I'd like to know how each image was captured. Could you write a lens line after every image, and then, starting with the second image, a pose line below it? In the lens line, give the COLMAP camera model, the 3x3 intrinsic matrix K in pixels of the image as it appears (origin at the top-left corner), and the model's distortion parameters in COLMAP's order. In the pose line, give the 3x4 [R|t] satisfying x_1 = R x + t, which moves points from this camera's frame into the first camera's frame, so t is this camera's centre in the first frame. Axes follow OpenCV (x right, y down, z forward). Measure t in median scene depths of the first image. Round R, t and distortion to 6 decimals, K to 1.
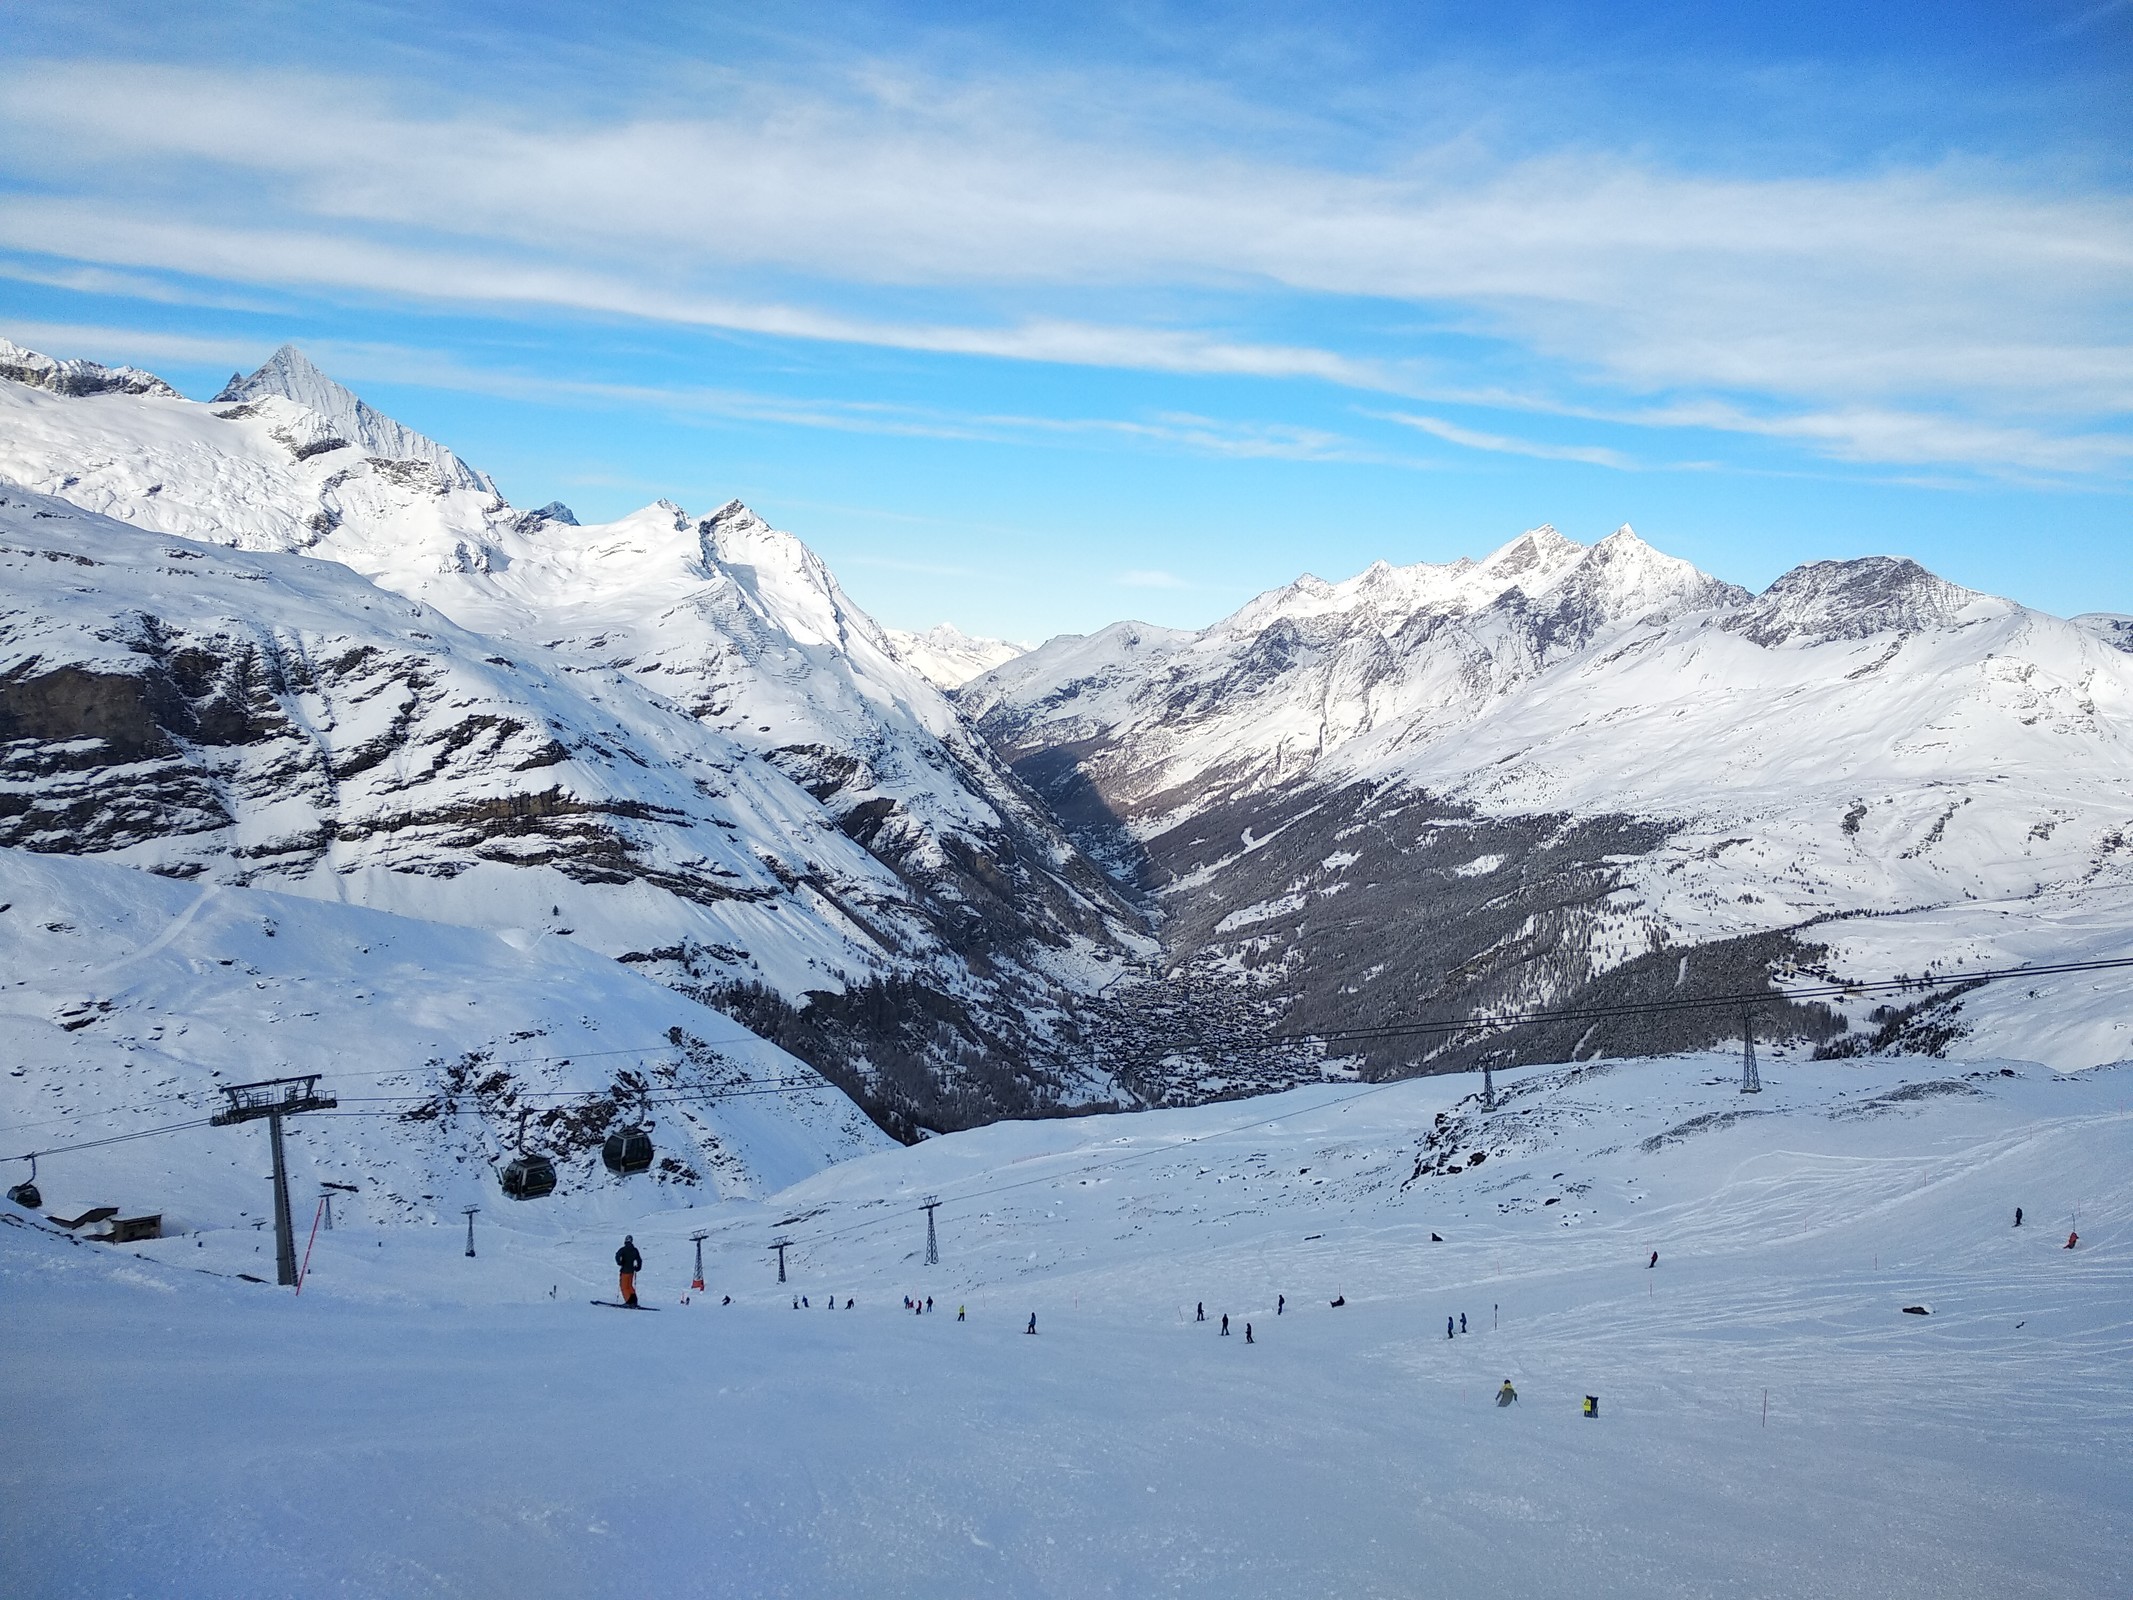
lens RADIAL K [[1669.7, 0, 1066.5], [0, 1669.7, 800.0], [0, 0, 1]] dist [0.052695, -0.048693]
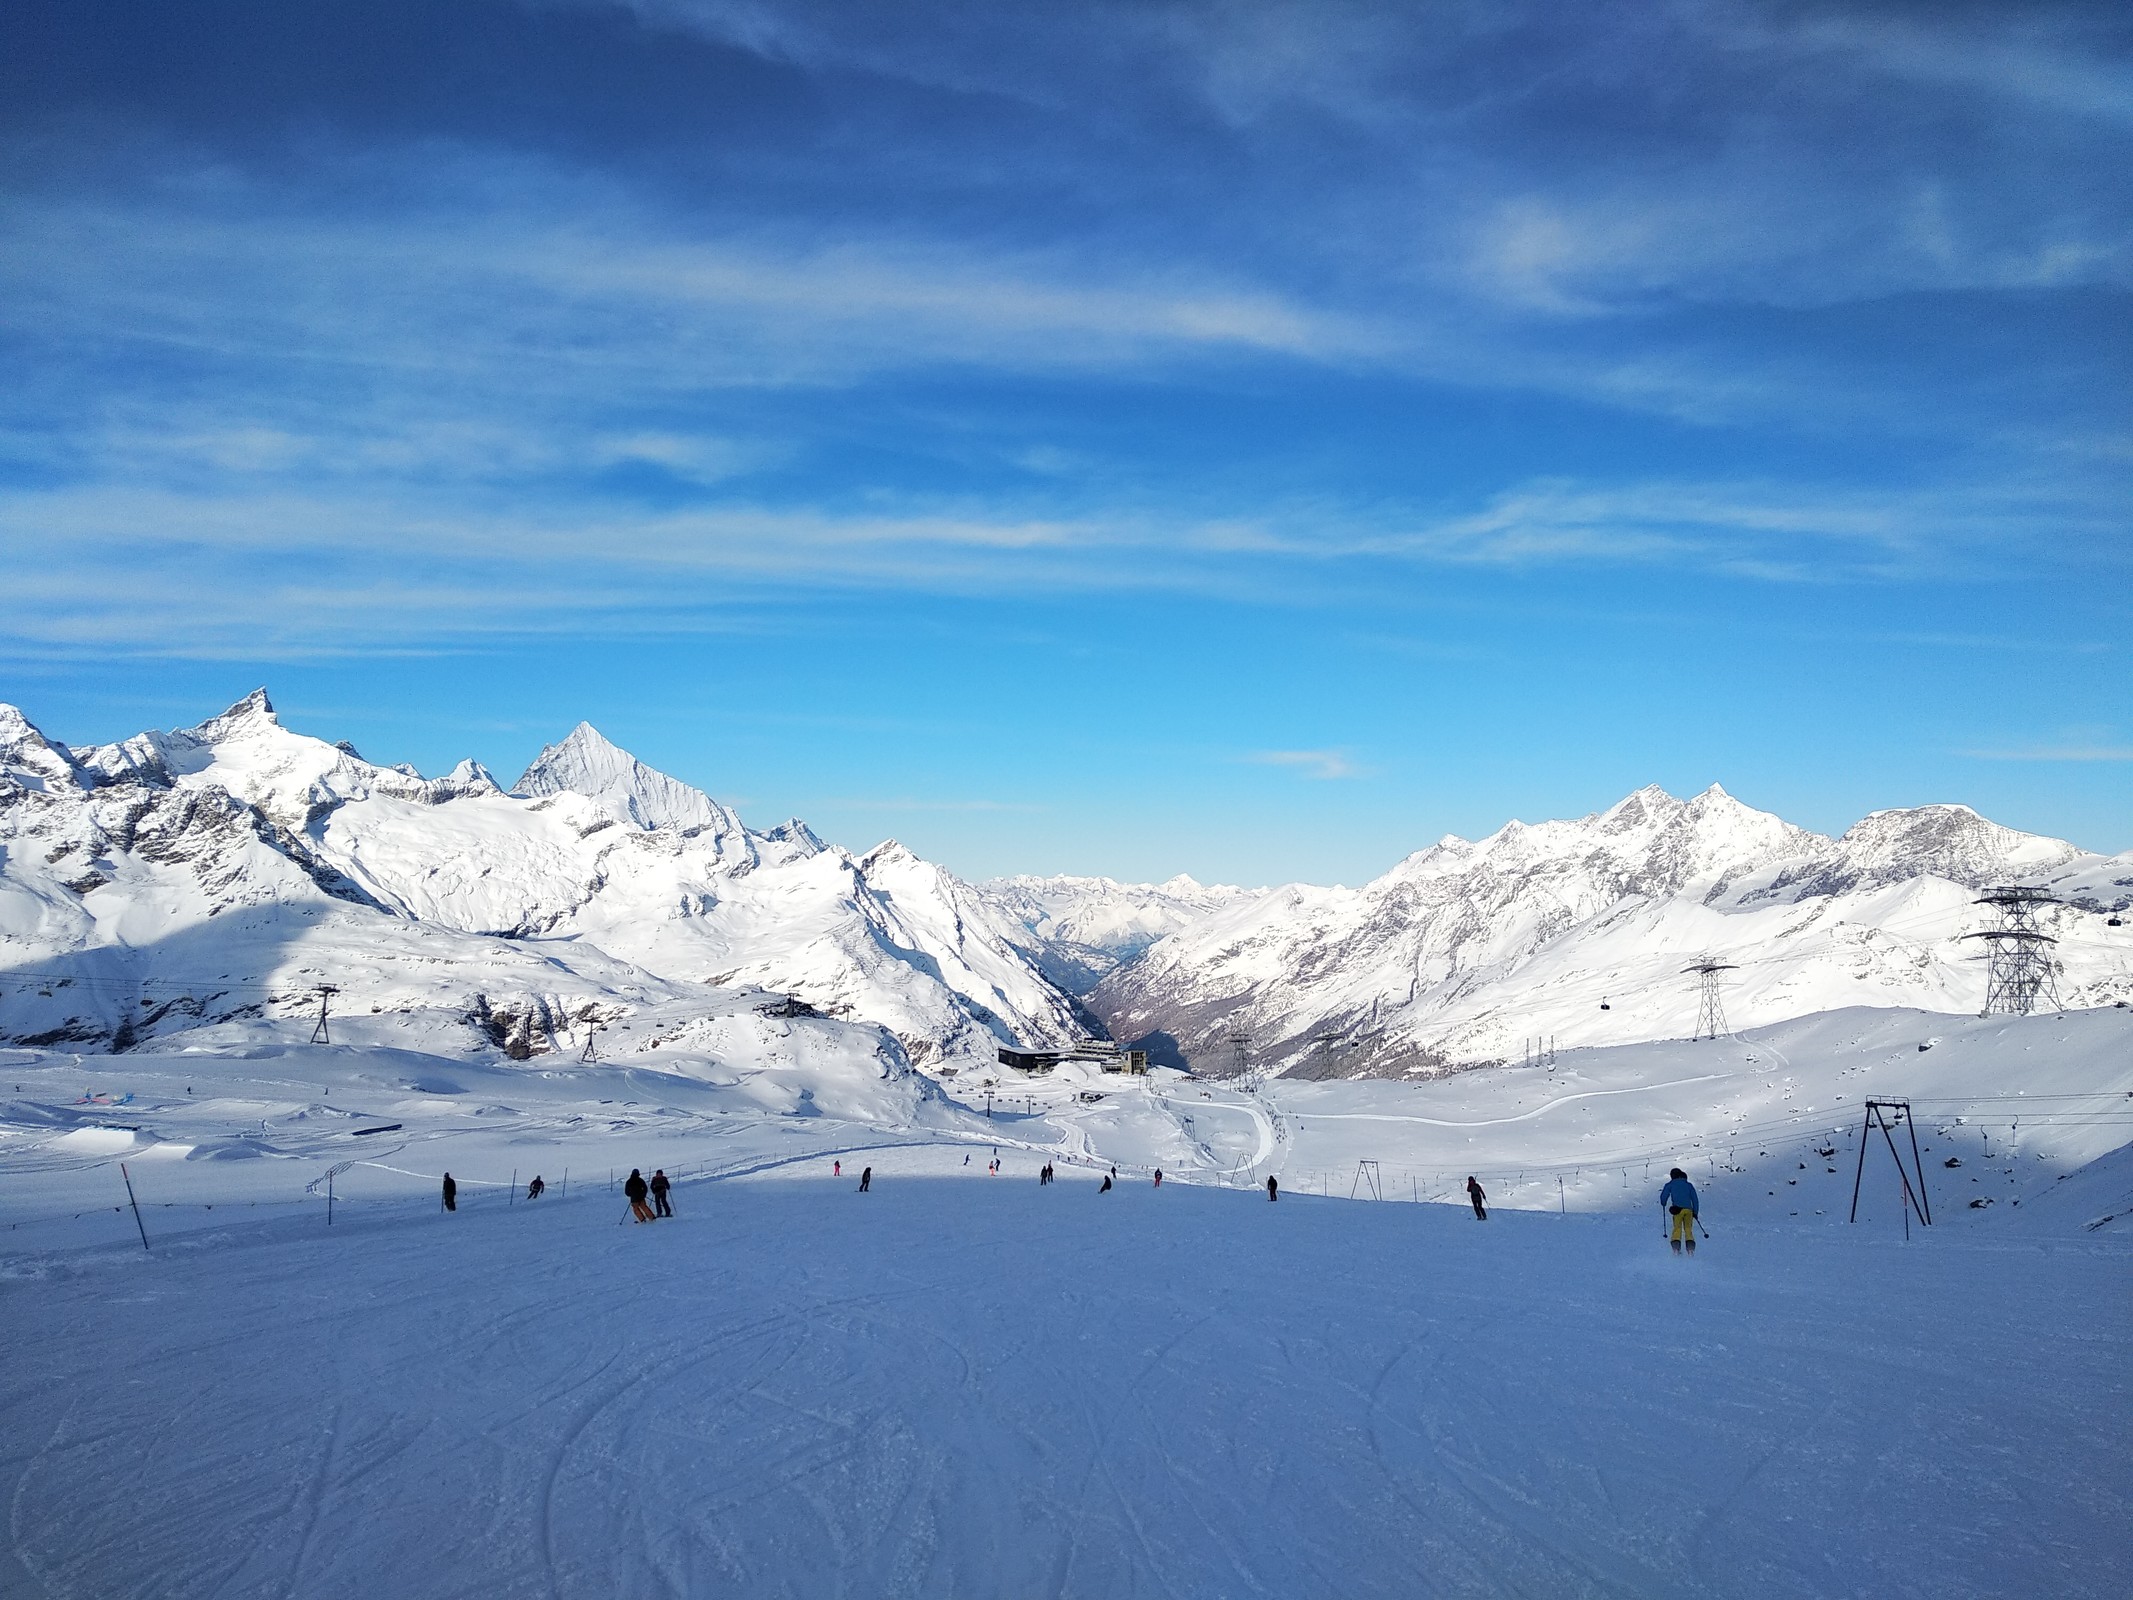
lens RADIAL K [[1677.0, 0, 1066.5], [0, 1677.0, 800.0], [0, 0, 1]] dist [0.132786, -0.277780]
pose [[0.985326, -0.058758, -0.160251, 0.164801], [0.035464, 0.988866, -0.144524, -0.011729], [0.166959, 0.136721, 0.976439, -0.304520]]
